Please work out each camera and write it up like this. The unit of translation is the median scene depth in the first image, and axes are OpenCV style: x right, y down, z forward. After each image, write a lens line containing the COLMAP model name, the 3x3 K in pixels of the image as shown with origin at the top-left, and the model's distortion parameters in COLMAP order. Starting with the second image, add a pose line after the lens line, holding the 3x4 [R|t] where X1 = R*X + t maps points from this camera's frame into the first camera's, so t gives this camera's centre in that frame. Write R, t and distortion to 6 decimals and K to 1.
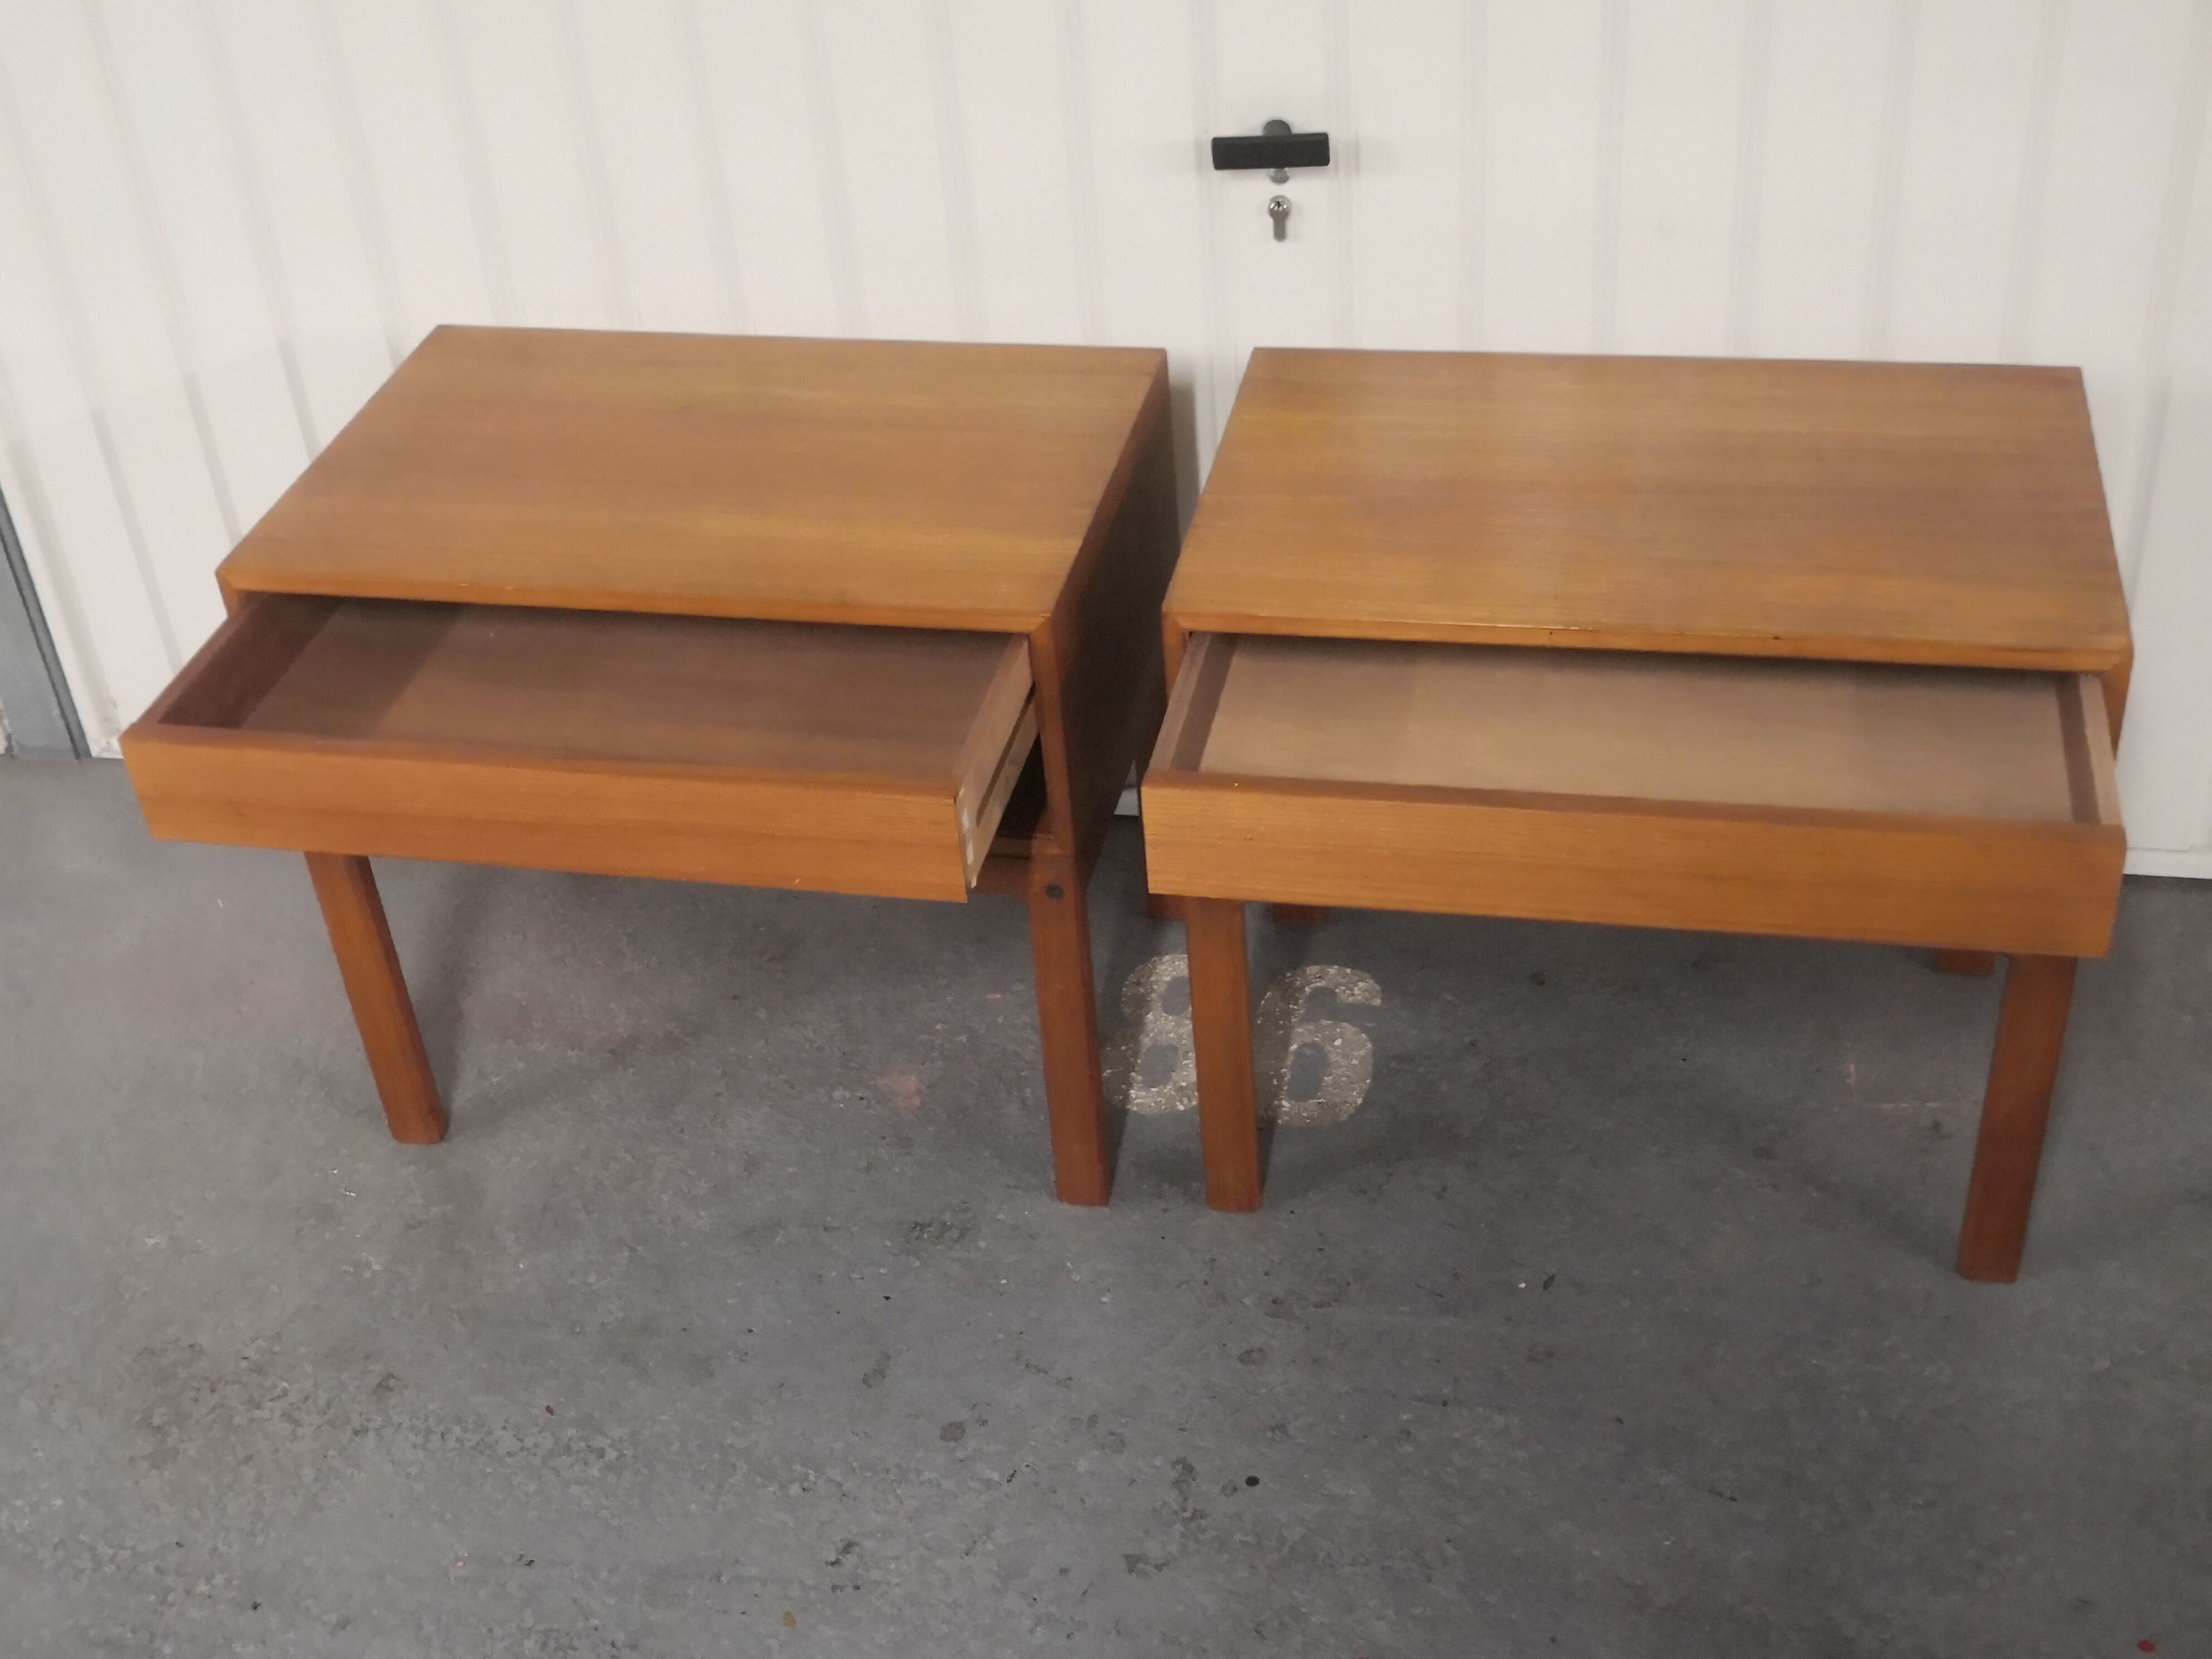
lens RADIAL K [[2688.2, 0, 1106.0], [0, 2688.2, 829.5], [0, 0, 1]] dist [0.077530, -0.316948]
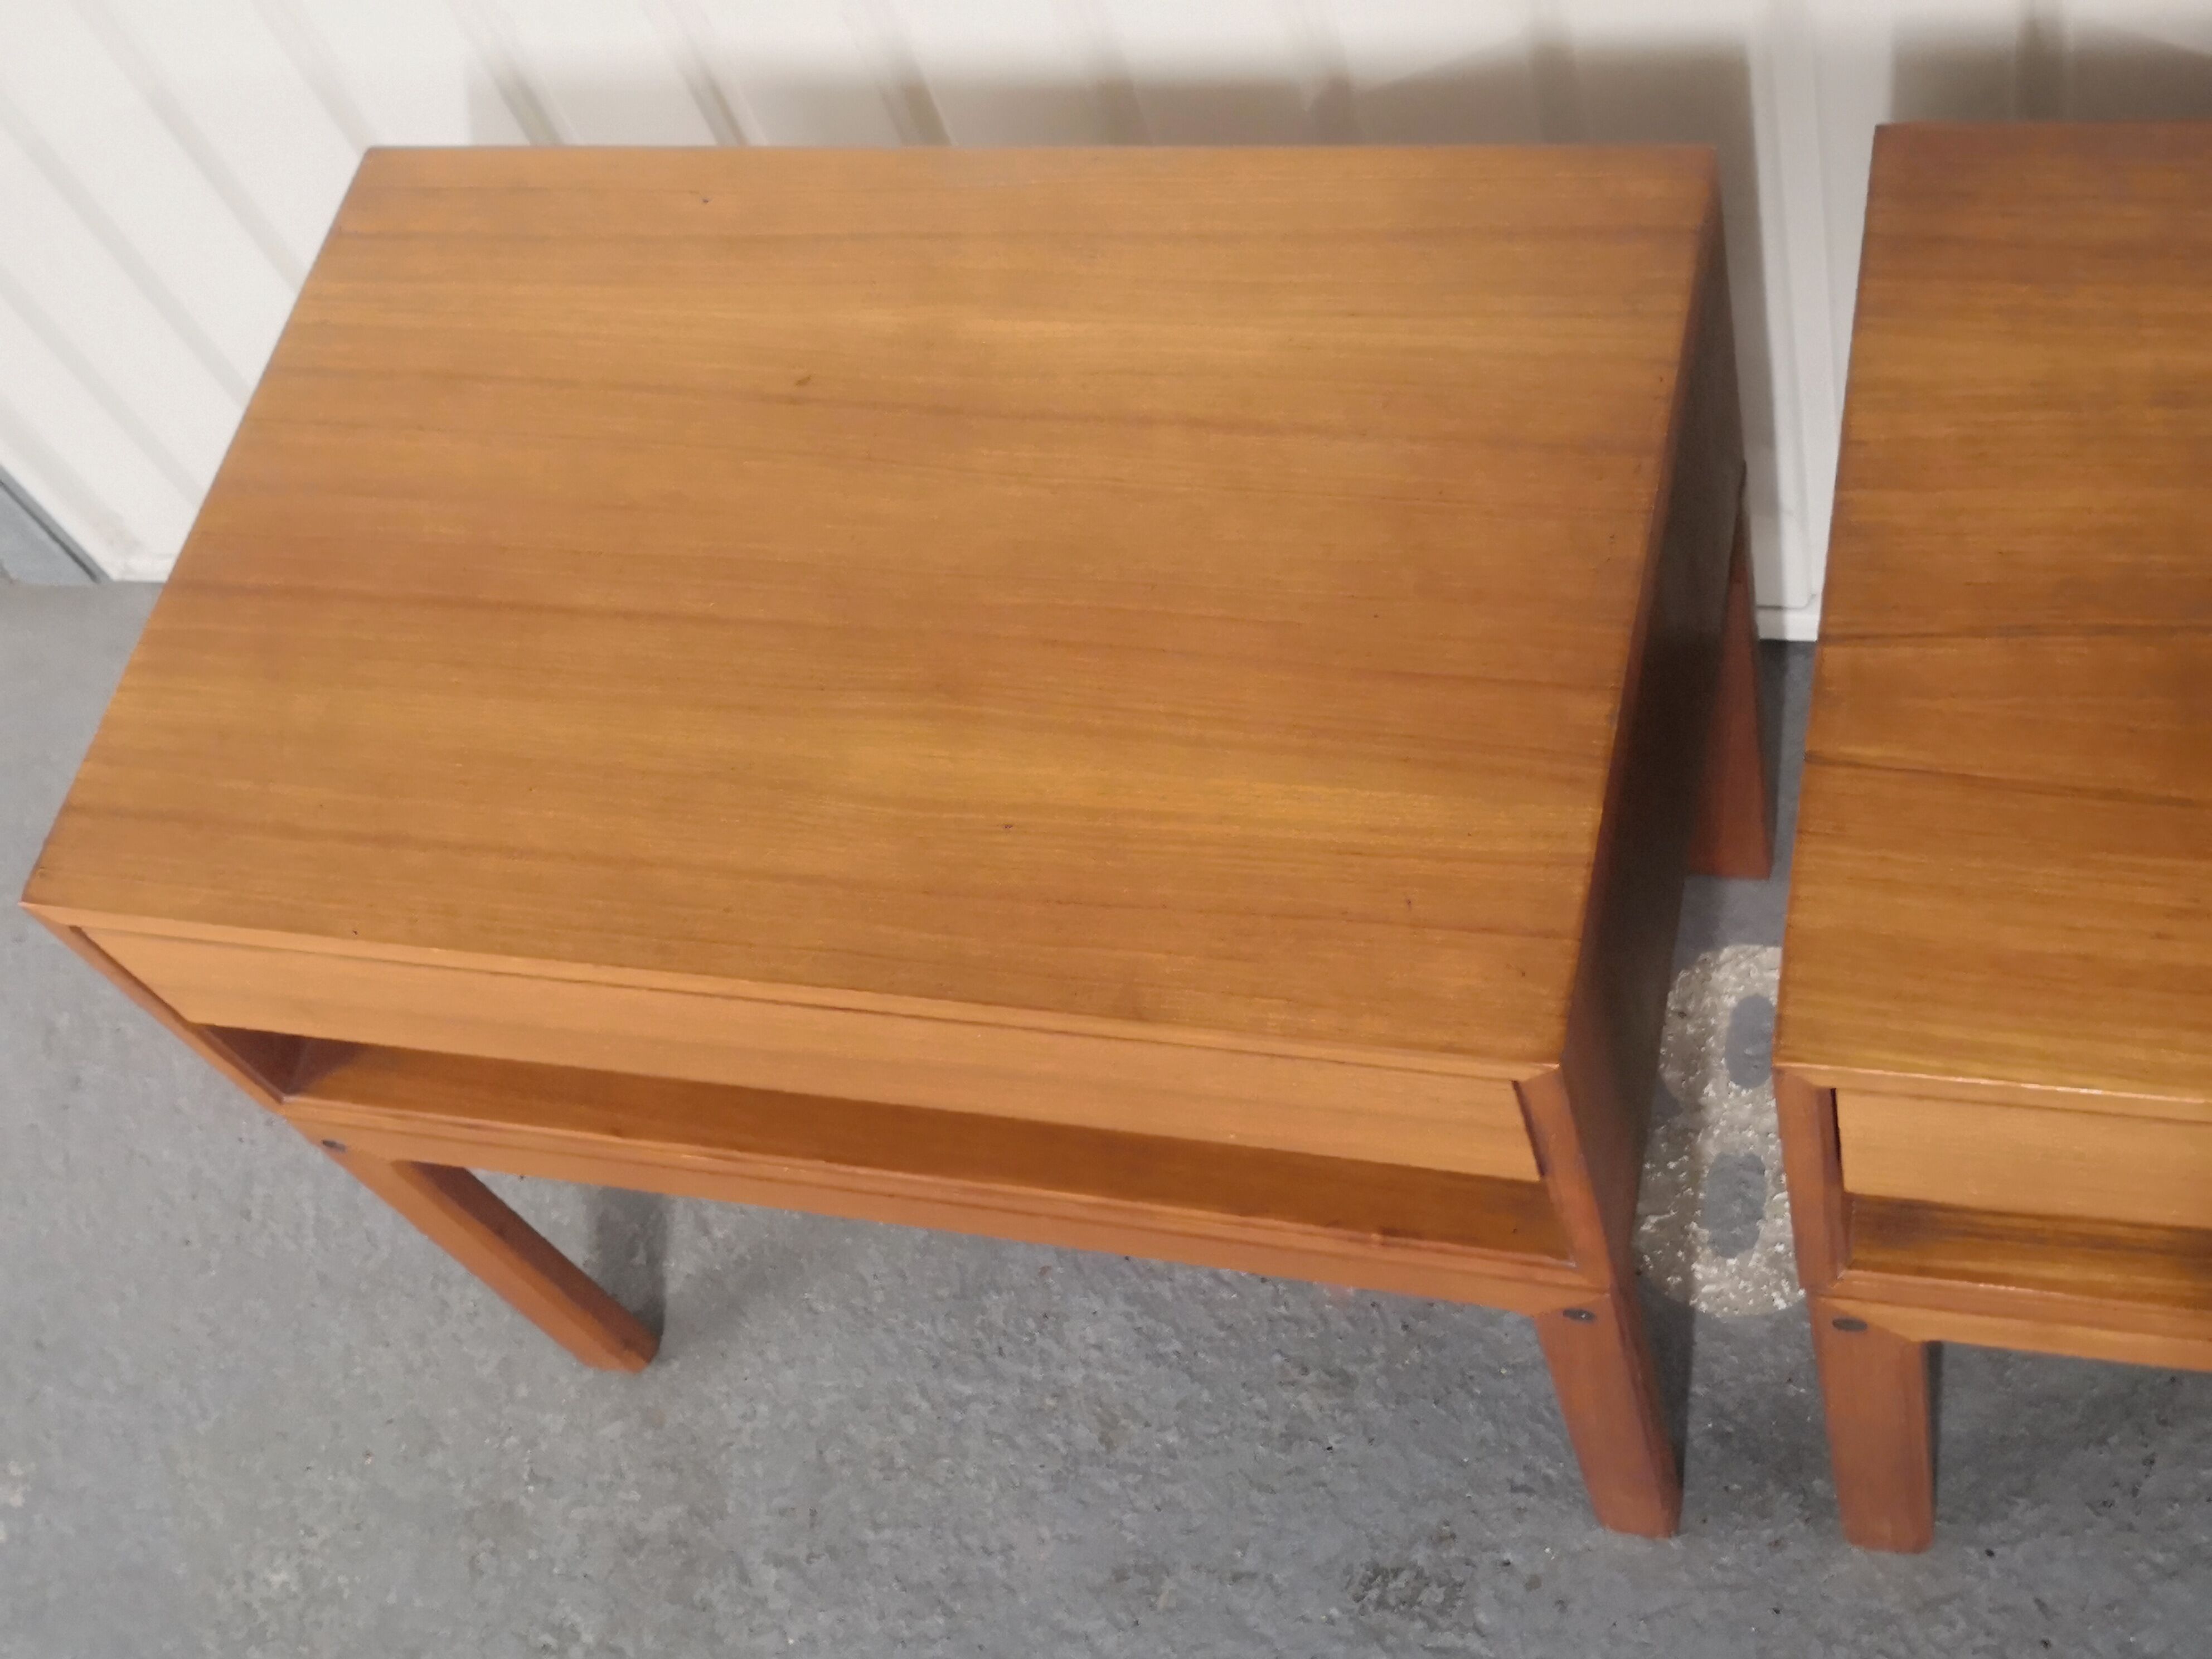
lens RADIAL K [[2688.2, 0, 1106.0], [0, 2688.2, 829.5], [0, 0, 1]] dist [0.077530, -0.316948]
pose [[0.982921, -0.072682, -0.169067, -0.011924], [0.135541, 0.907343, 0.397941, -0.269092], [0.124478, -0.414060, 0.901698, 0.477229]]
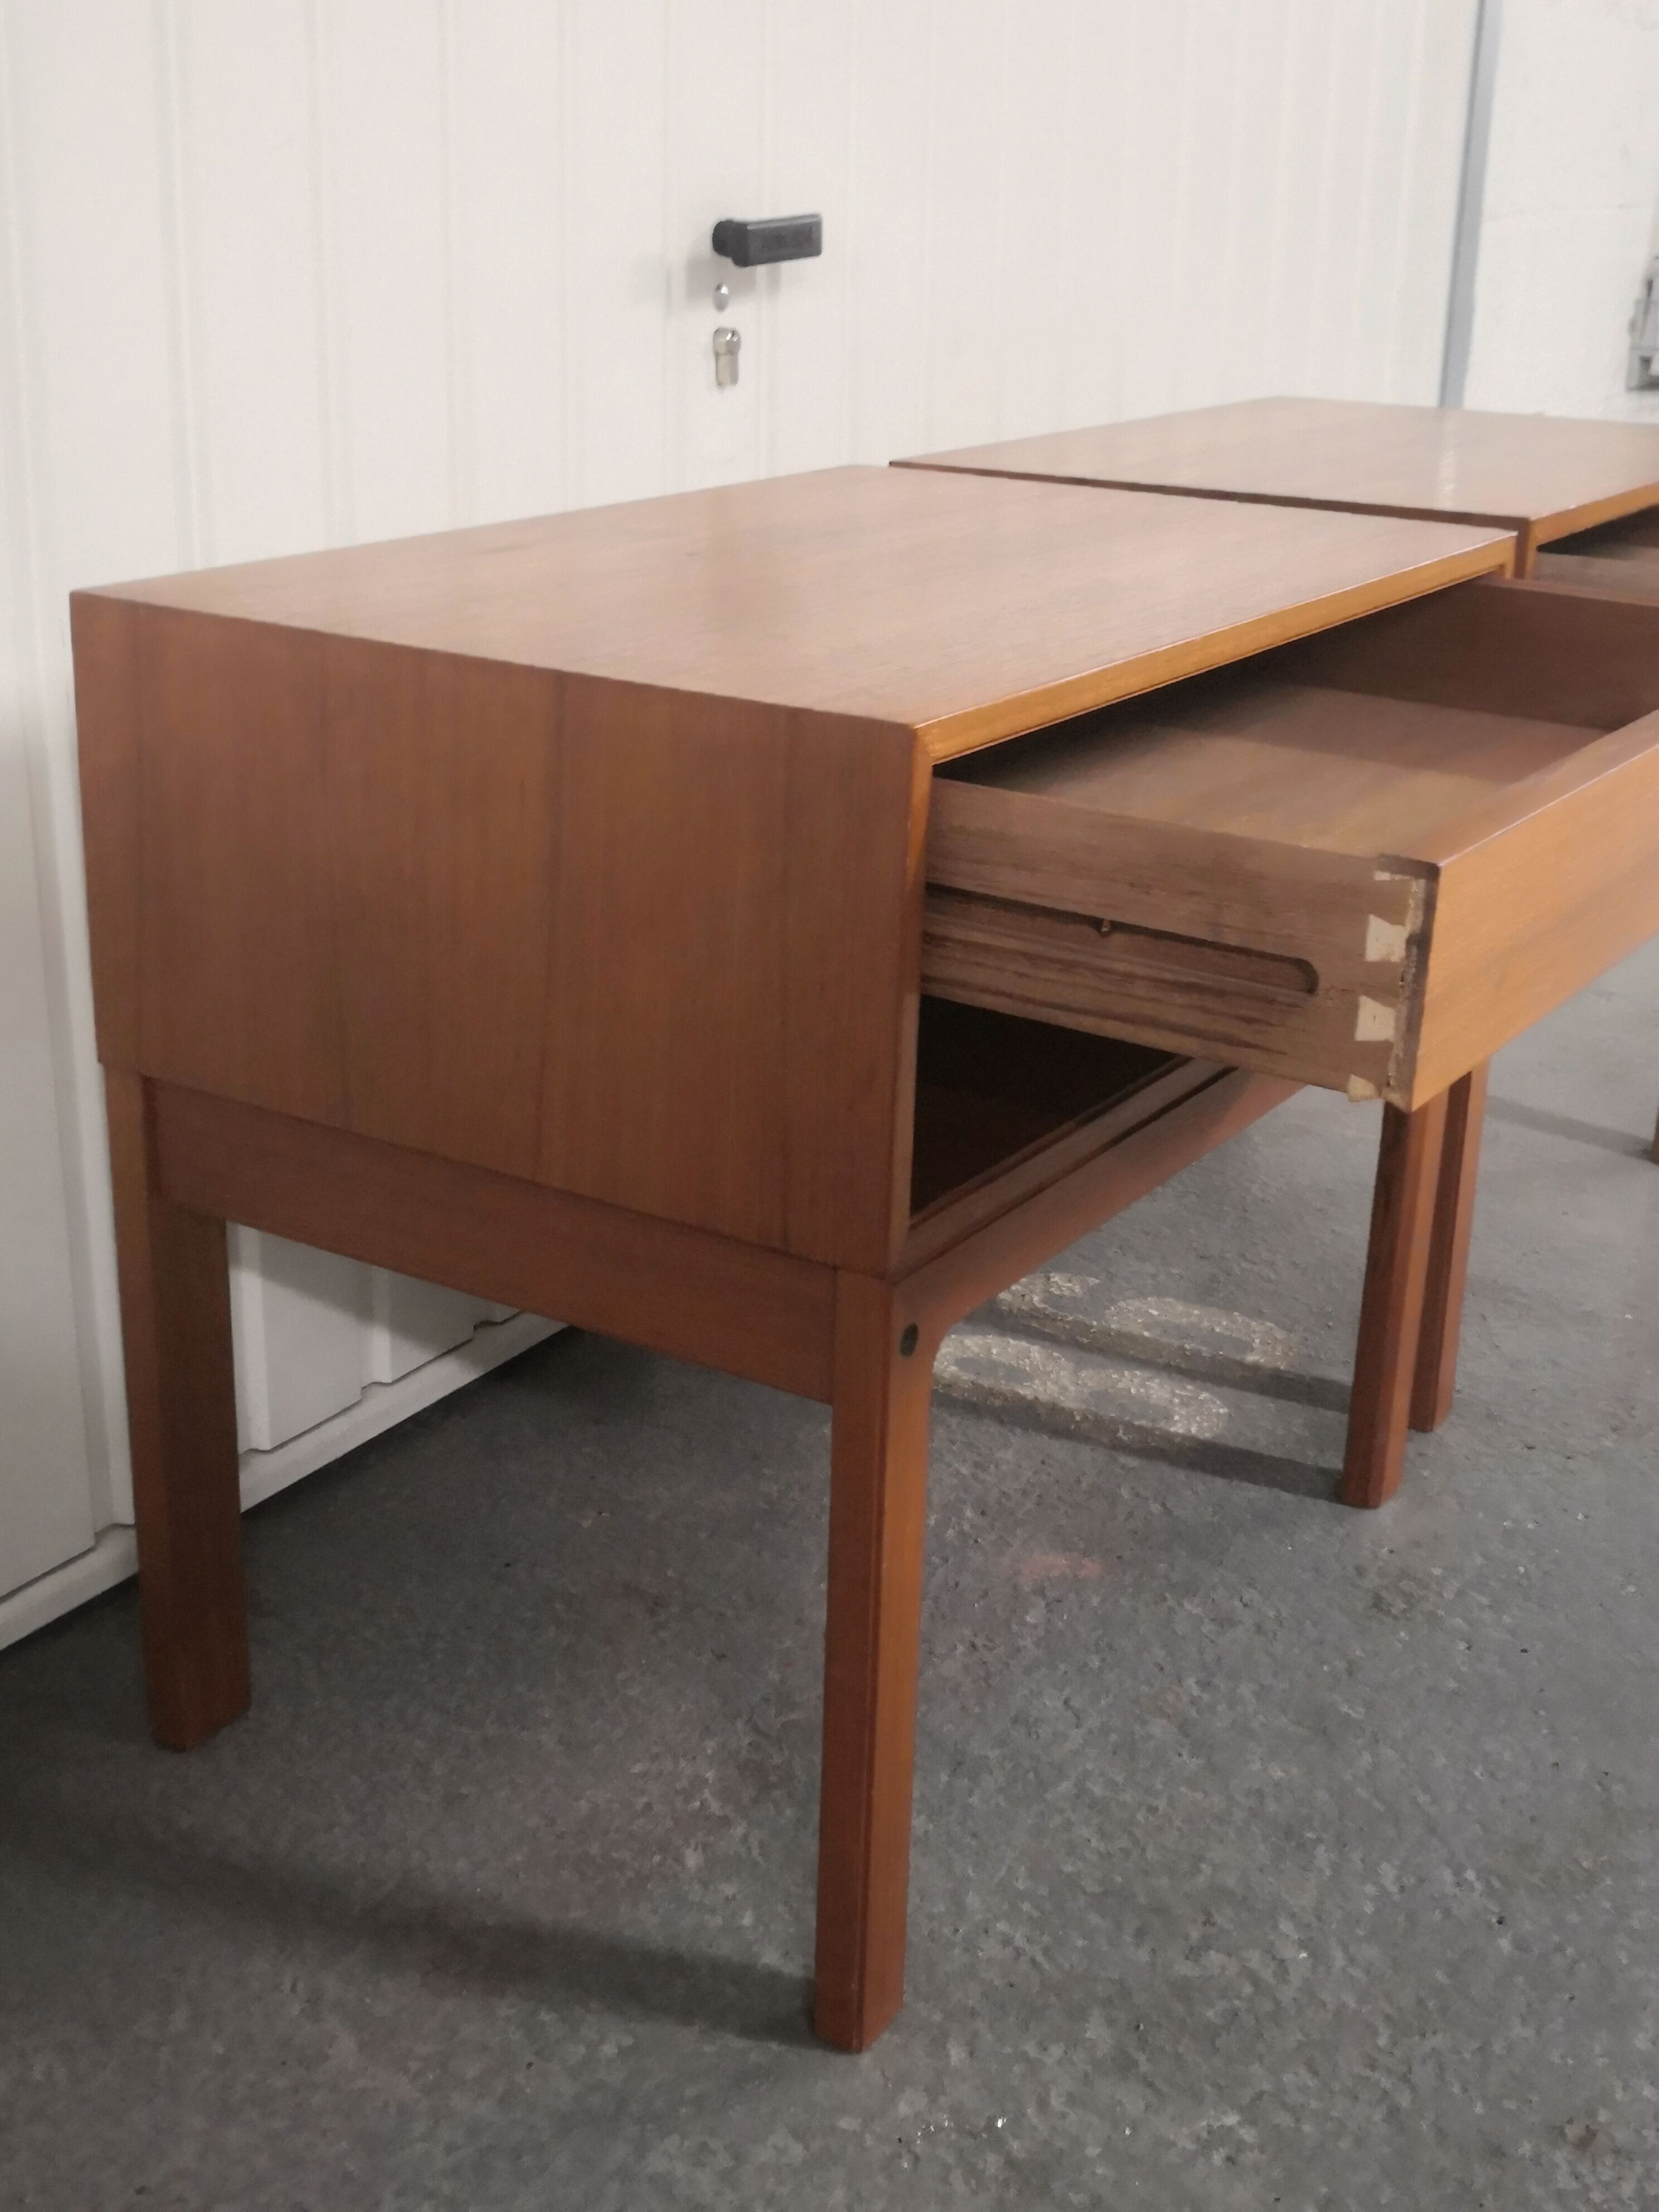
lens RADIAL K [[2688.2, 0, 781.3], [0, 2688.2, 1120.6], [0, 0, 1]] dist [0.077530, -0.316948]
pose [[0.363833, -0.252481, 0.896593, -0.687352], [0.506263, 0.861577, 0.037182, -0.057876], [-0.781872, 0.440384, 0.441292, 0.745342]]
